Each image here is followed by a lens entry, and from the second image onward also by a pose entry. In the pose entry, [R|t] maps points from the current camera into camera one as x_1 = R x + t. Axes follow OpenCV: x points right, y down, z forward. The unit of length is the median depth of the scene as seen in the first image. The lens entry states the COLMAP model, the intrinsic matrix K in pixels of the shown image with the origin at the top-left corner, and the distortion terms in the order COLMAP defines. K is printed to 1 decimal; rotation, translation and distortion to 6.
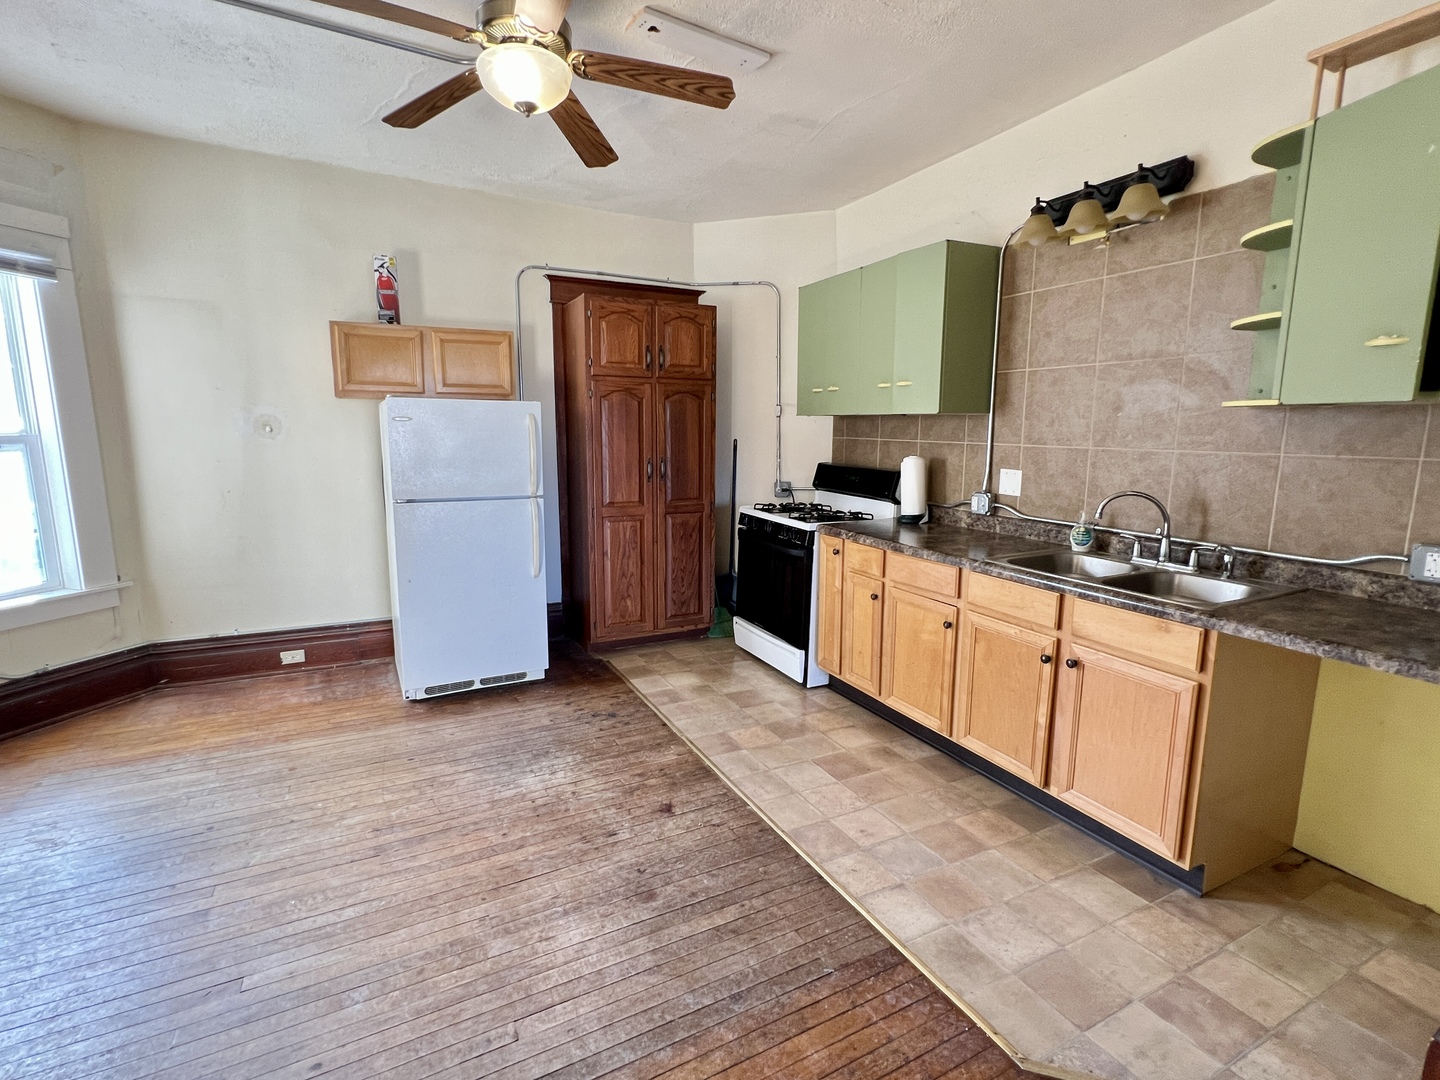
lens RADIAL K [[679.1, 0, 716.3], [0, 679.1, 538.0], [0, 0, 1]] dist [-0.002167, -0.000958]
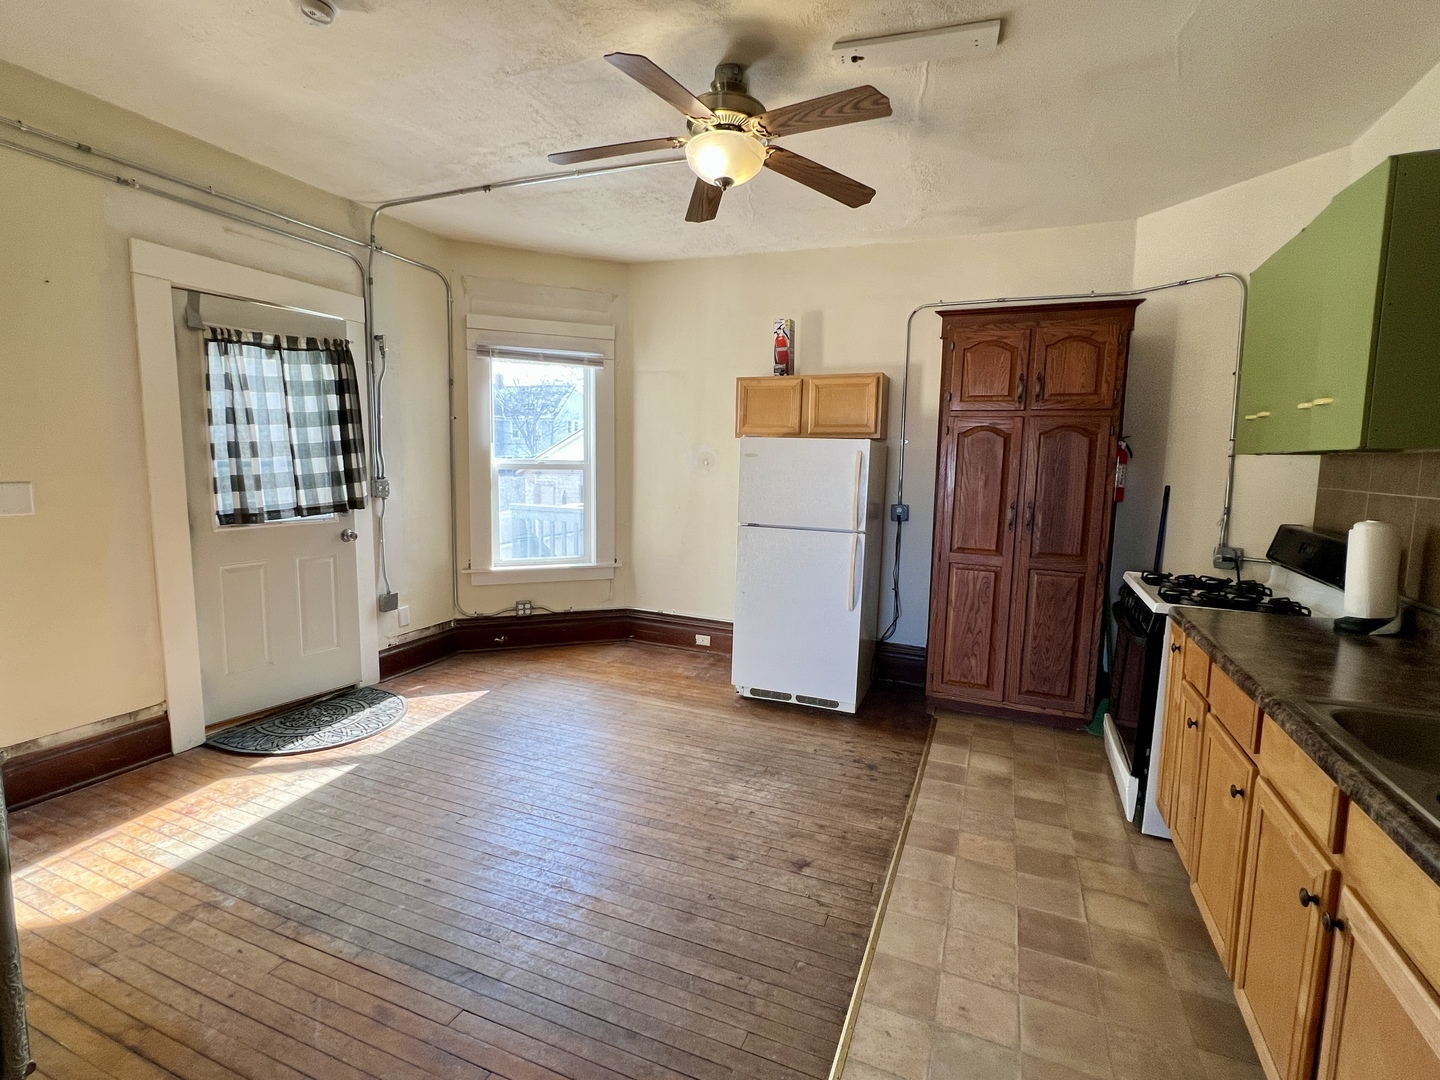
lens RADIAL K [[679.1, 0, 717.2], [0, 679.1, 538.7], [0, 0, 1]] dist [-0.002167, -0.000958]
pose [[0.645157, 0.096079, -0.757985, 0.372227], [-0.141827, 0.989880, 0.004757, -0.025903], [0.750771, 0.104434, 0.652255, 0.179918]]
